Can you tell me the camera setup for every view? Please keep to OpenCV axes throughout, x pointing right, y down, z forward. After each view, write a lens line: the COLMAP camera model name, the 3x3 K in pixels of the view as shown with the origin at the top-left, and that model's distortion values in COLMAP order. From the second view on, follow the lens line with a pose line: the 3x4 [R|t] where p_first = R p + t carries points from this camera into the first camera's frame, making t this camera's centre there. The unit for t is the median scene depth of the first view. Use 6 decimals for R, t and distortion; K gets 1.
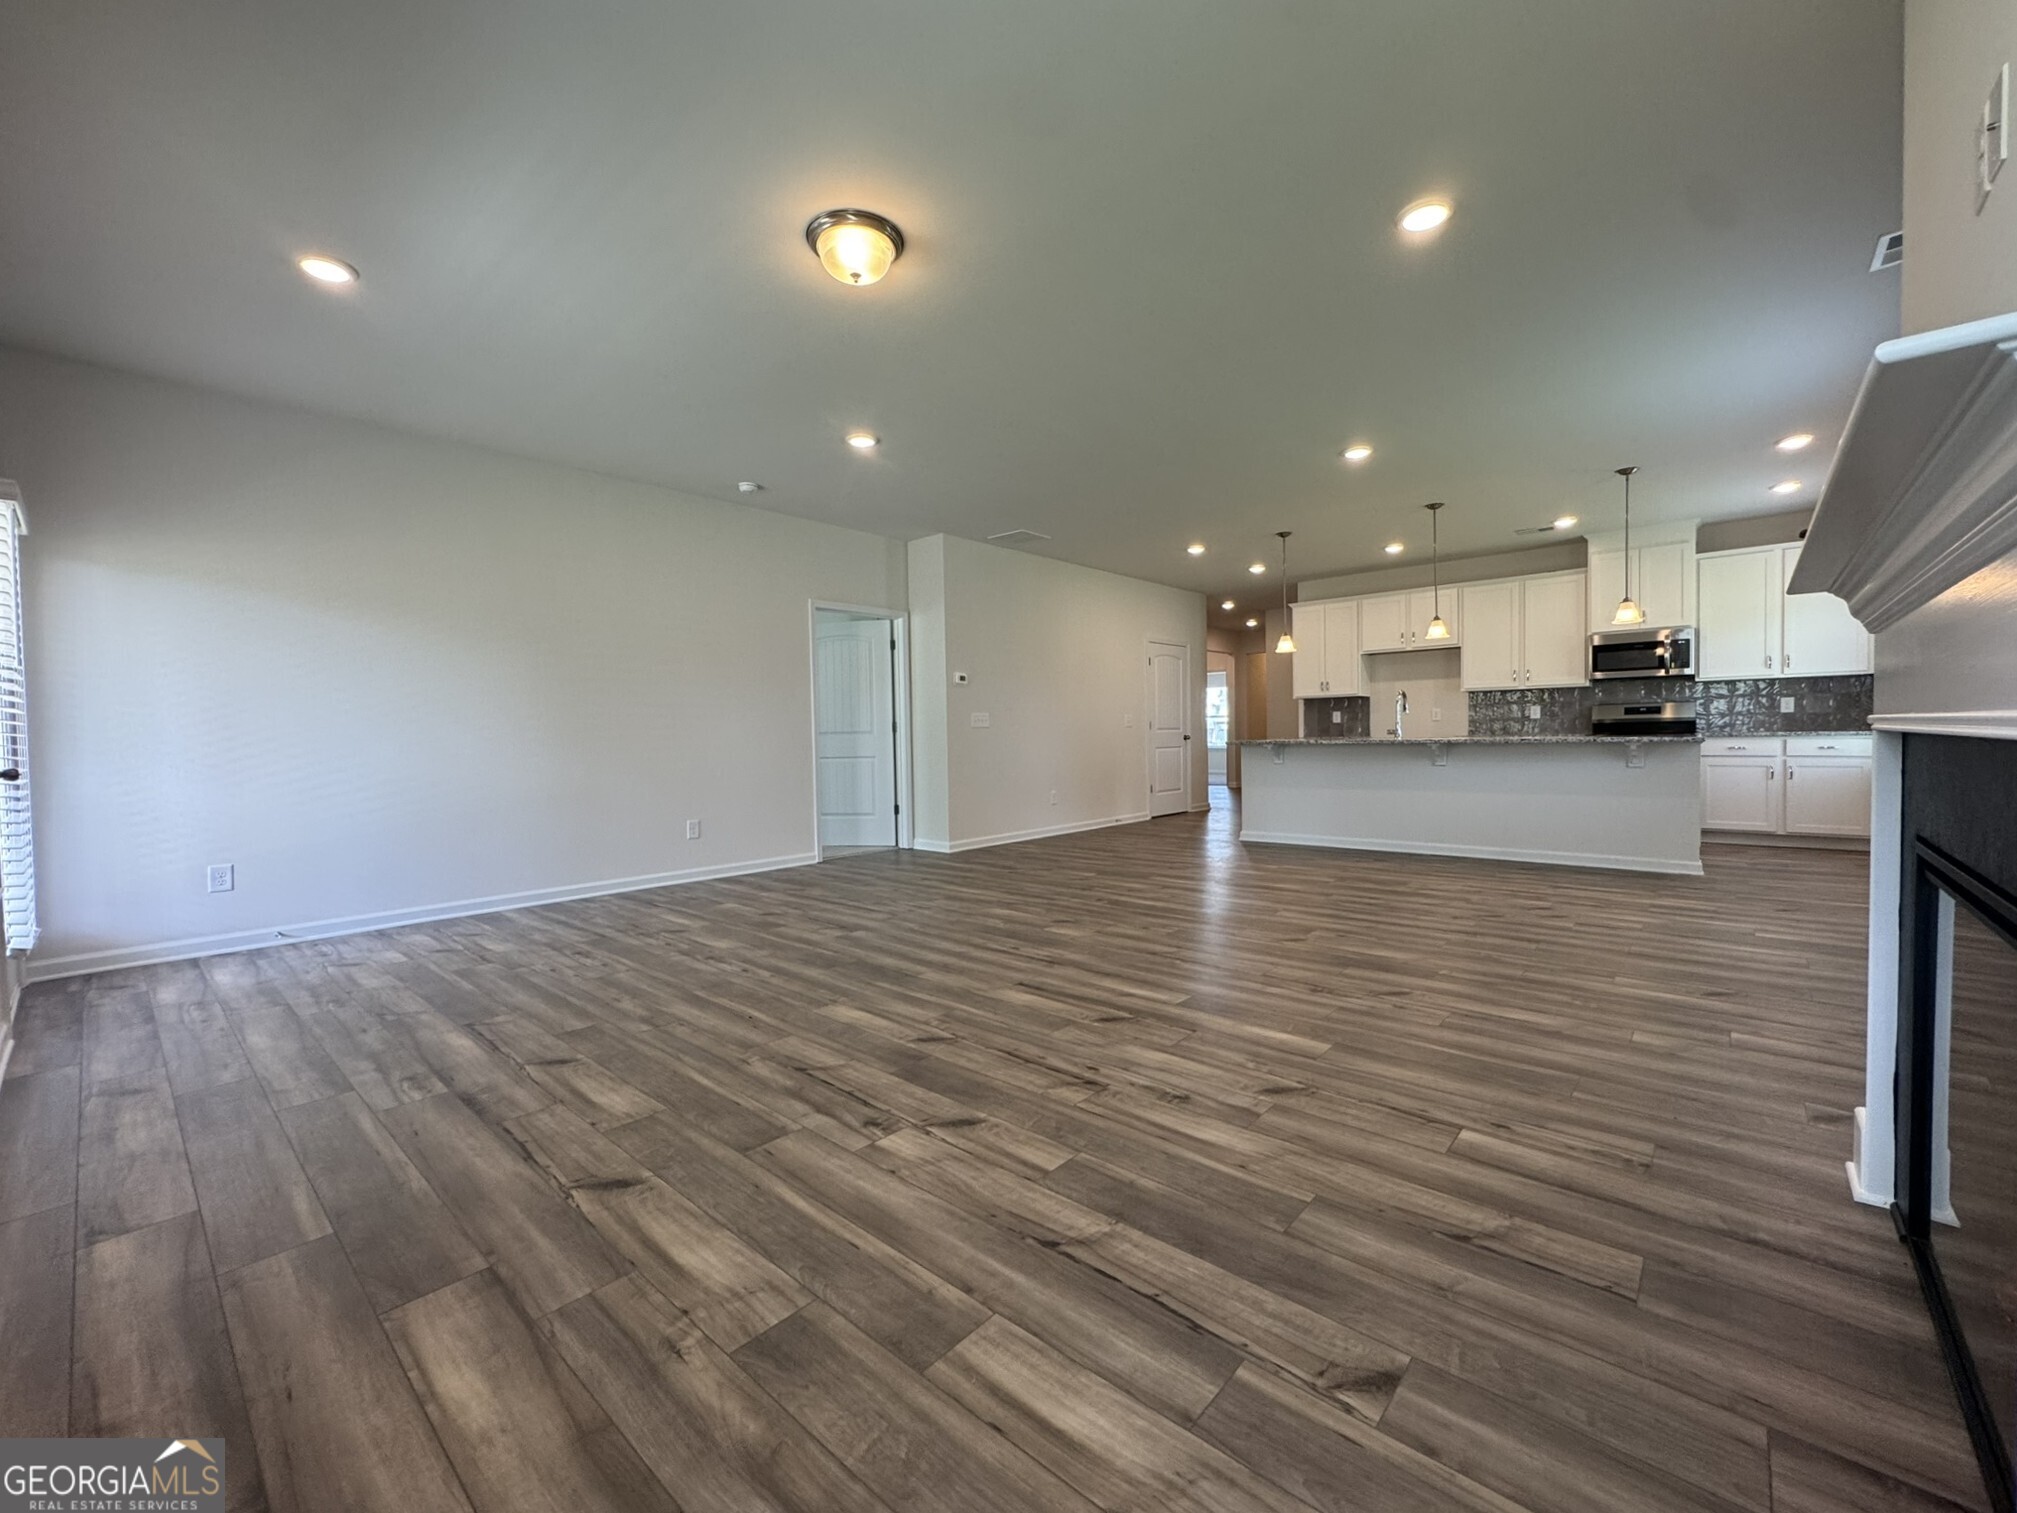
lens RADIAL K [[814.5, 0, 996.1], [0, 814.5, 753.1], [0, 0, 1]] dist [-0.001456, -0.000890]
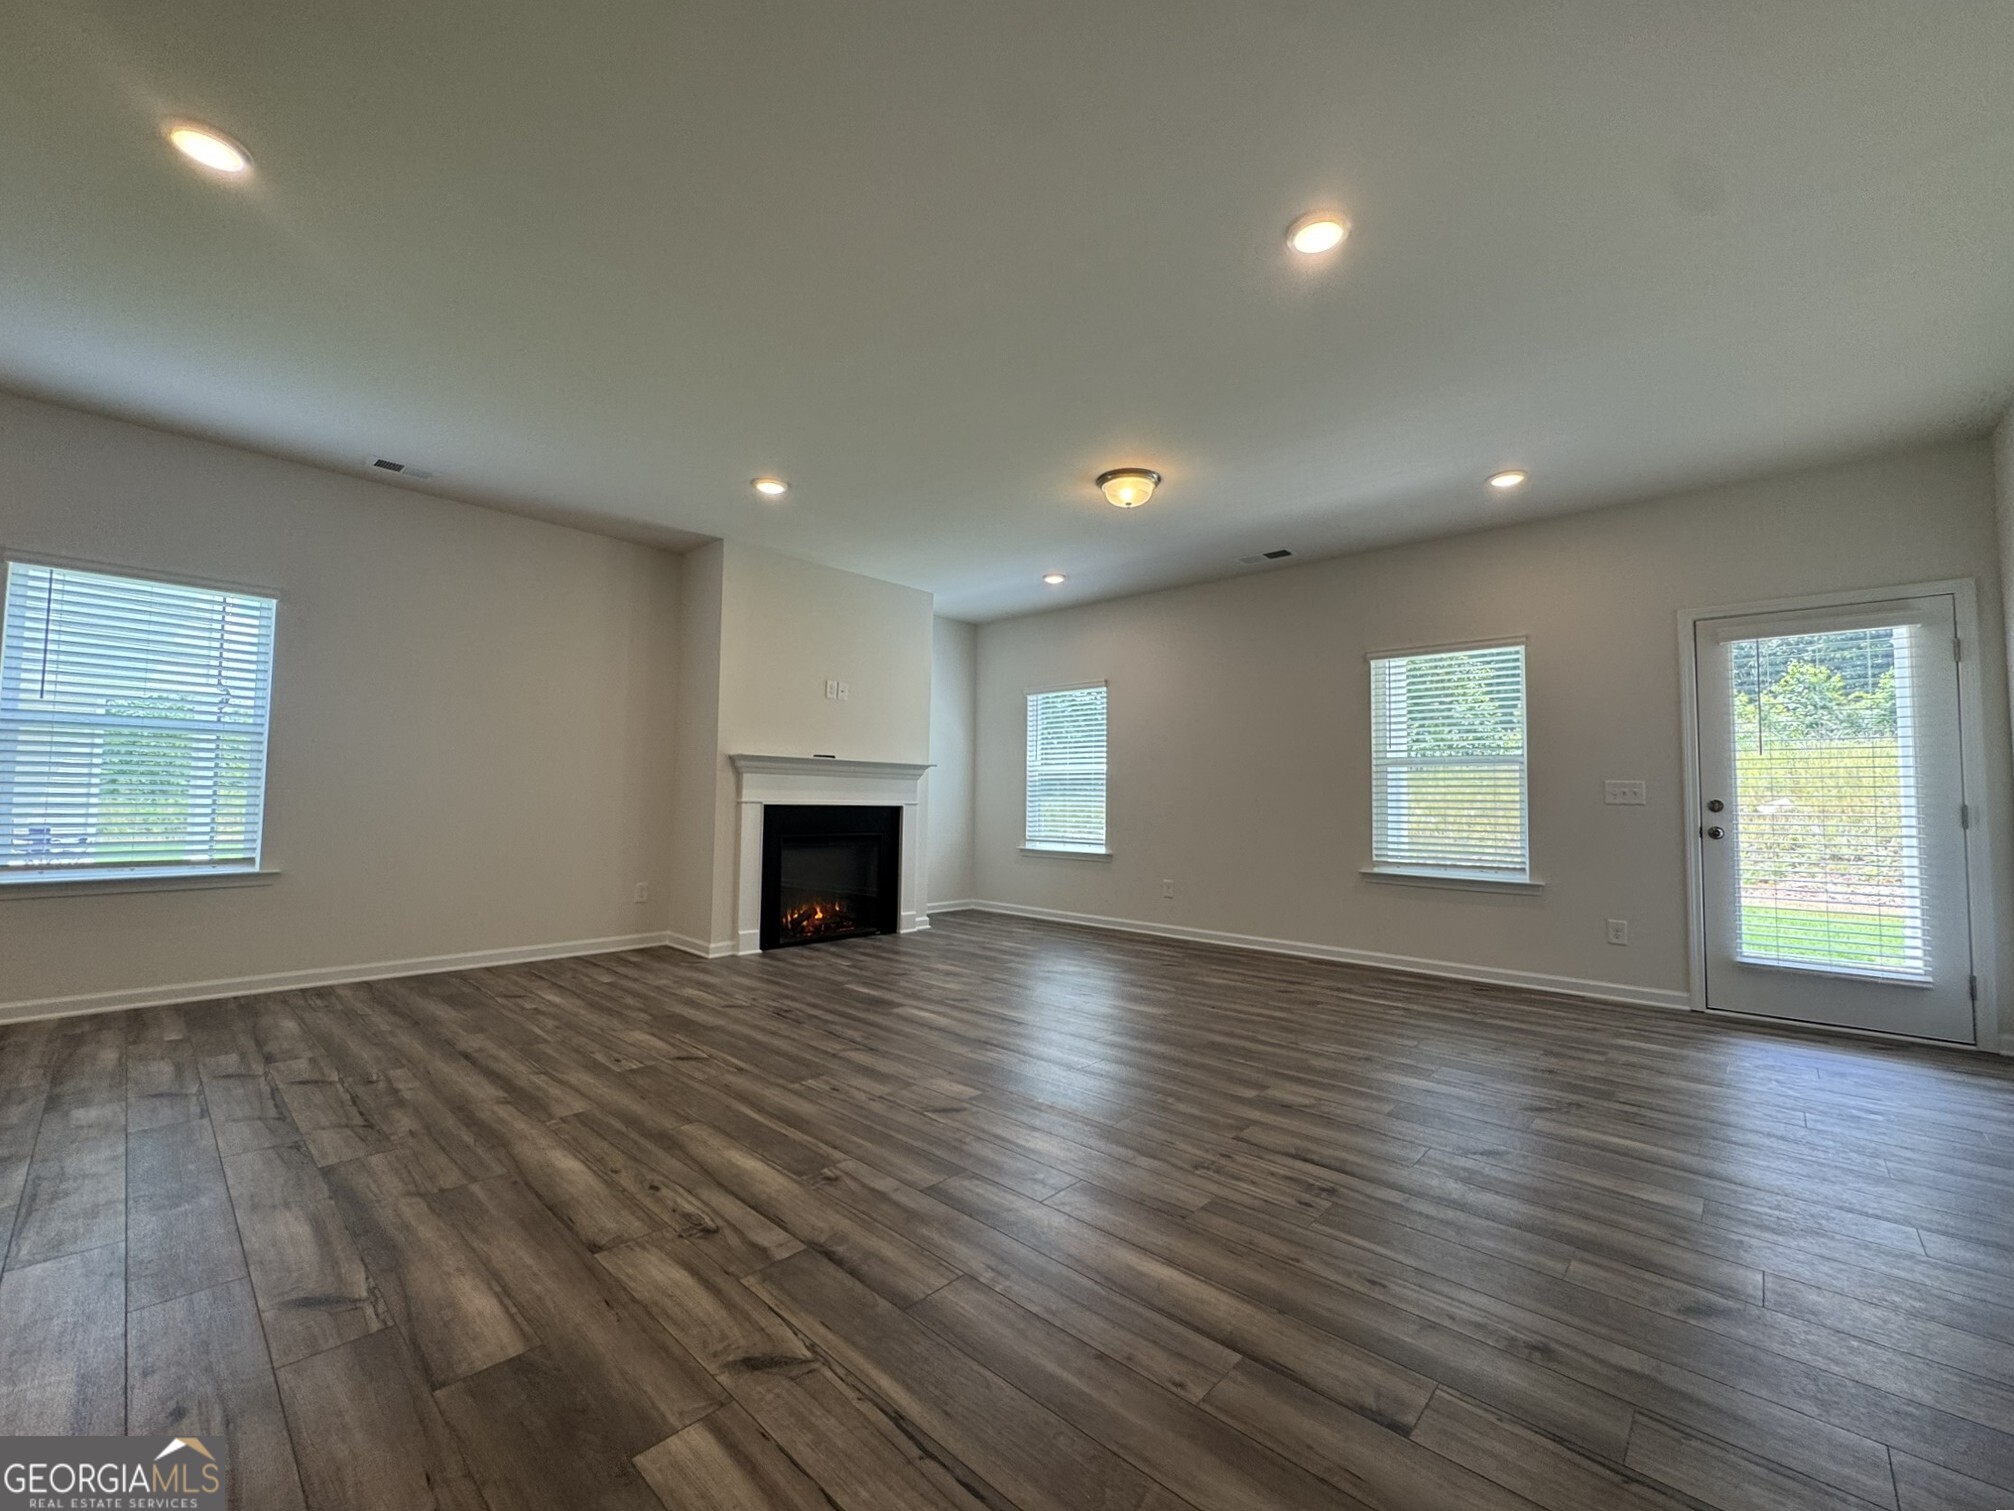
lens RADIAL K [[813.2, 0, 999.7], [0, 813.2, 757.2], [0, 0, 1]] dist [-0.001456, -0.000890]
pose [[-0.999698, 0.003262, 0.024374, 0.034647], [0.002553, 0.999574, -0.029063, -0.070758], [-0.024459, -0.028992, -0.999280, 2.504450]]
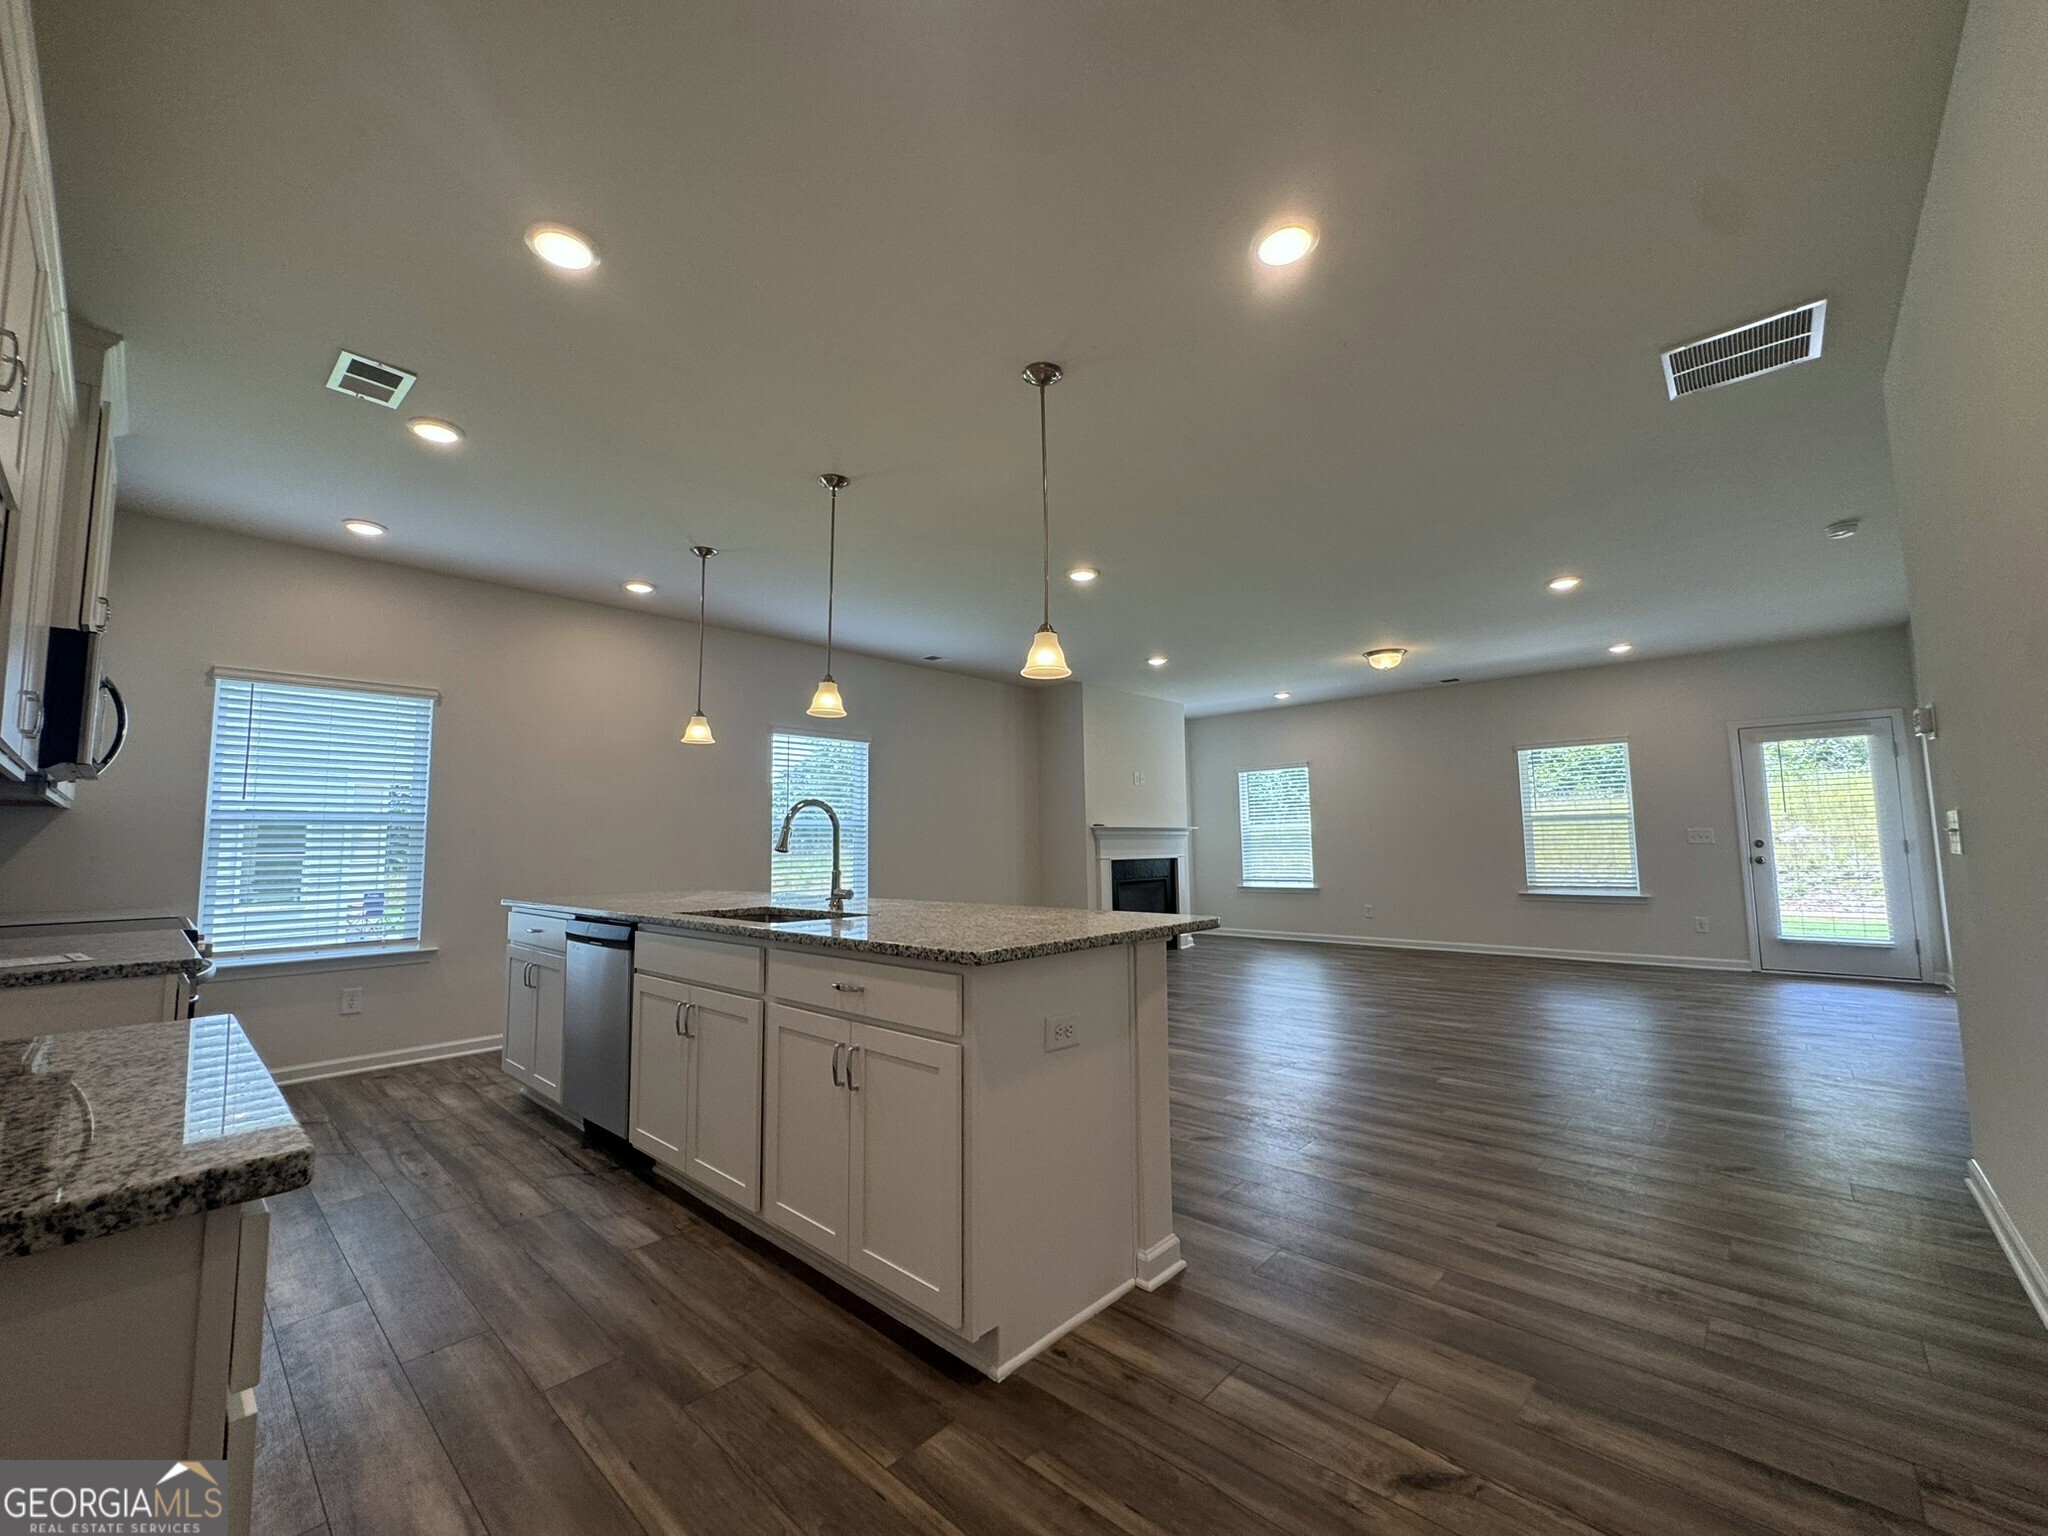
lens RADIAL K [[827.0, 0, 1012.8], [0, 827.0, 773.0], [0, 0, 1]] dist [-0.001456, -0.000890]
pose [[-0.999116, 0.034170, 0.024488, 0.908117], [0.032533, 0.997395, -0.064375, -0.144656], [-0.026624, -0.063521, -0.997625, 3.502415]]
